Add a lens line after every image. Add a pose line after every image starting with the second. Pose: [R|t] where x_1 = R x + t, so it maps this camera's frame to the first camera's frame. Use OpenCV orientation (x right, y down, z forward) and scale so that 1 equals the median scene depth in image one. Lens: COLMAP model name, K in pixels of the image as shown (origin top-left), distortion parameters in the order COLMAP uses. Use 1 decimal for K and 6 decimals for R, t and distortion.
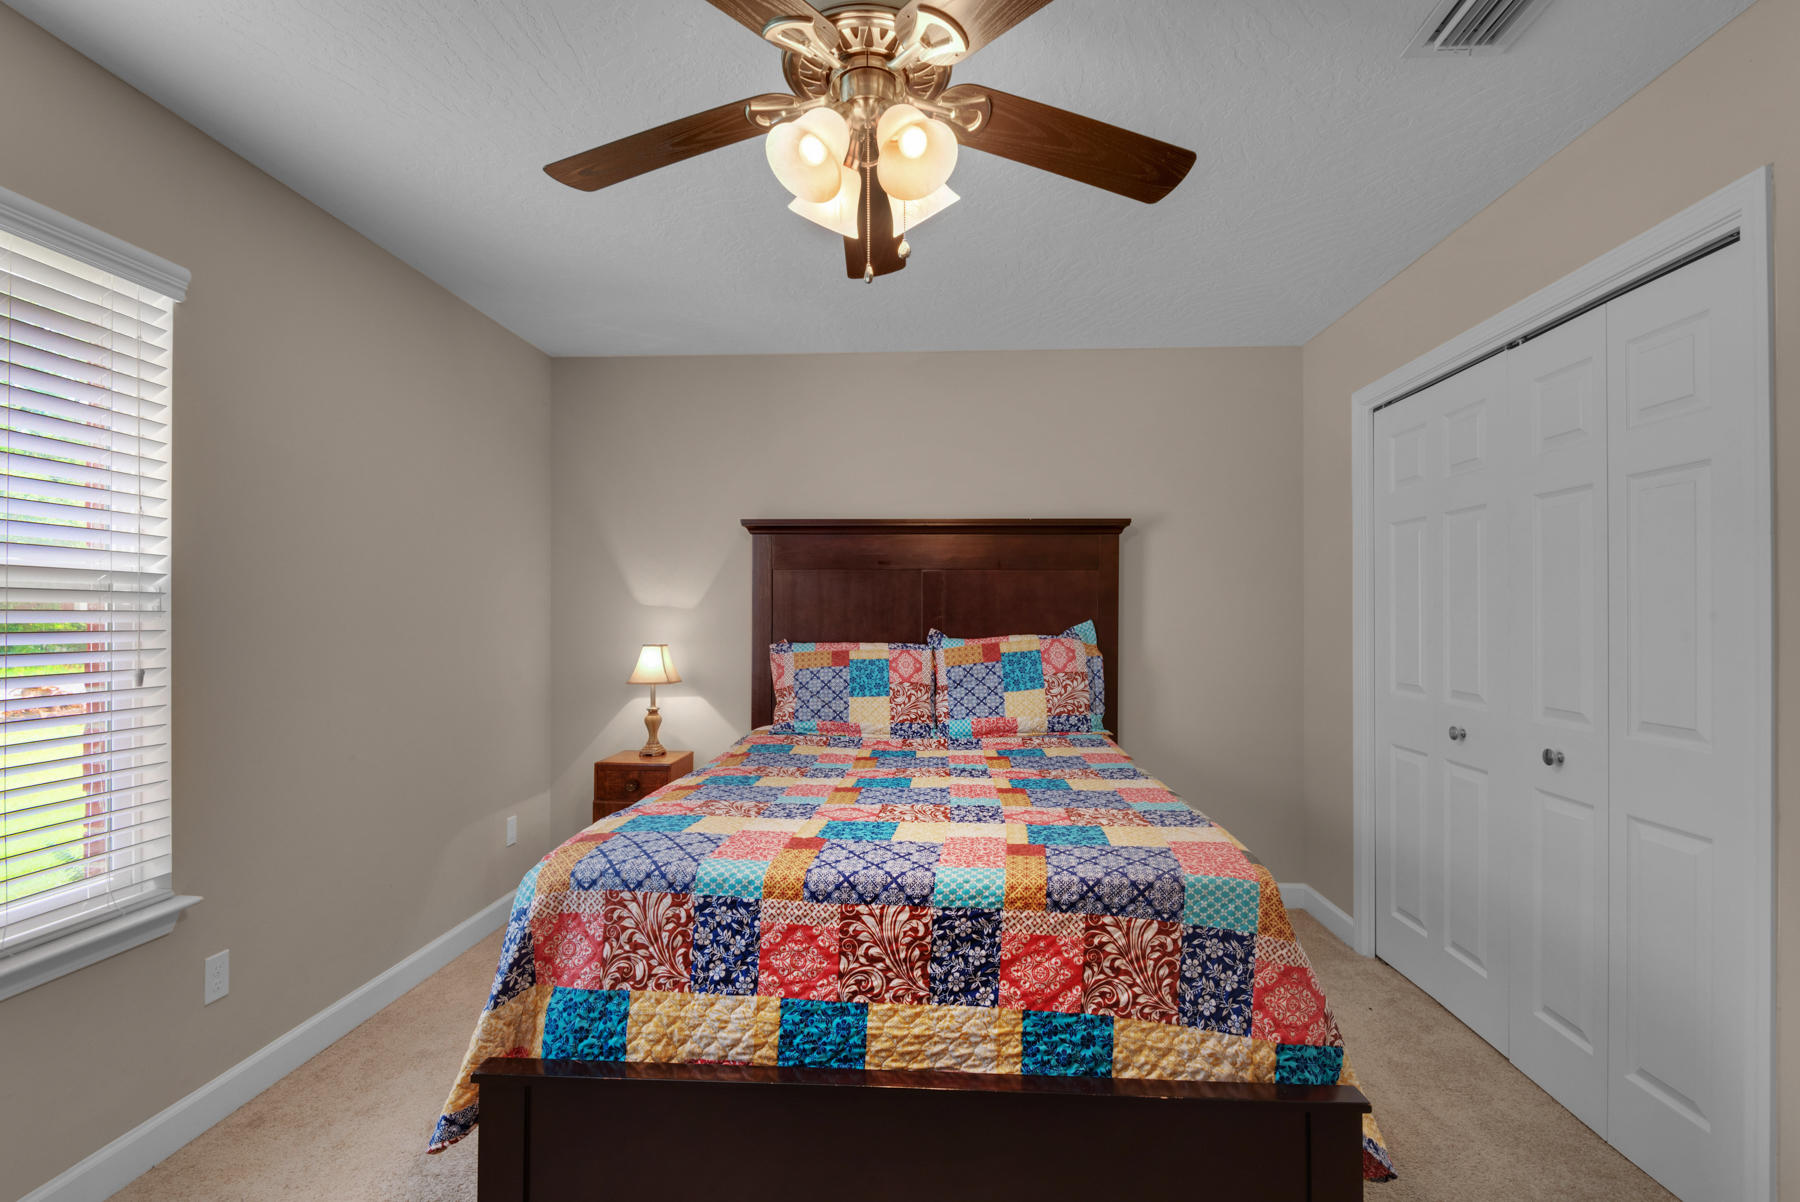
lens RADIAL K [[839.6, 0, 908.5], [0, 839.6, 605.7], [0, 0, 1]] dist [0.008548, -0.002176]
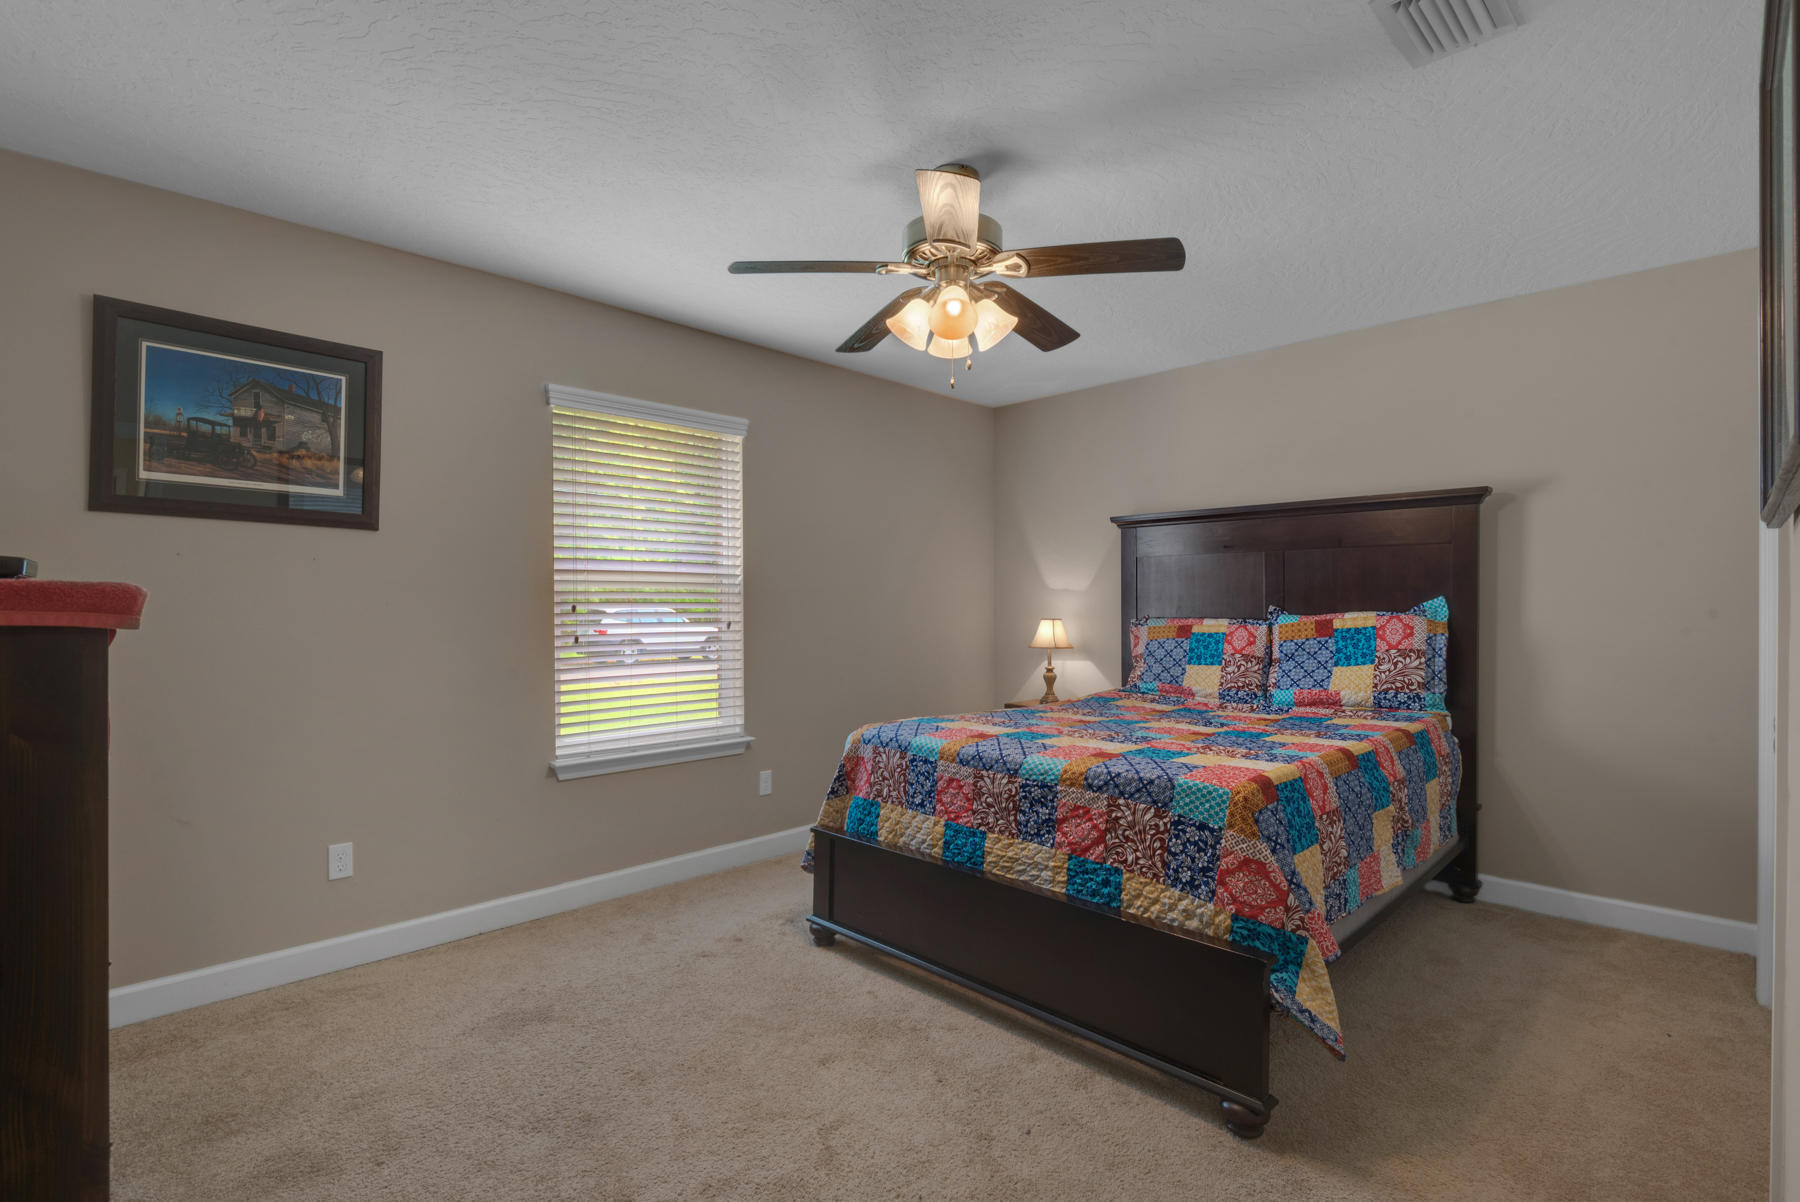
lens RADIAL K [[839.6, 0, 882.4], [0, 839.6, 602.4], [0, 0, 1]] dist [0.008548, -0.002176]
pose [[0.736709, -0.005317, -0.676189, 0.865222], [0.011206, 0.999928, 0.004346, 0.028233], [0.676117, -0.010779, 0.736715, -0.294477]]
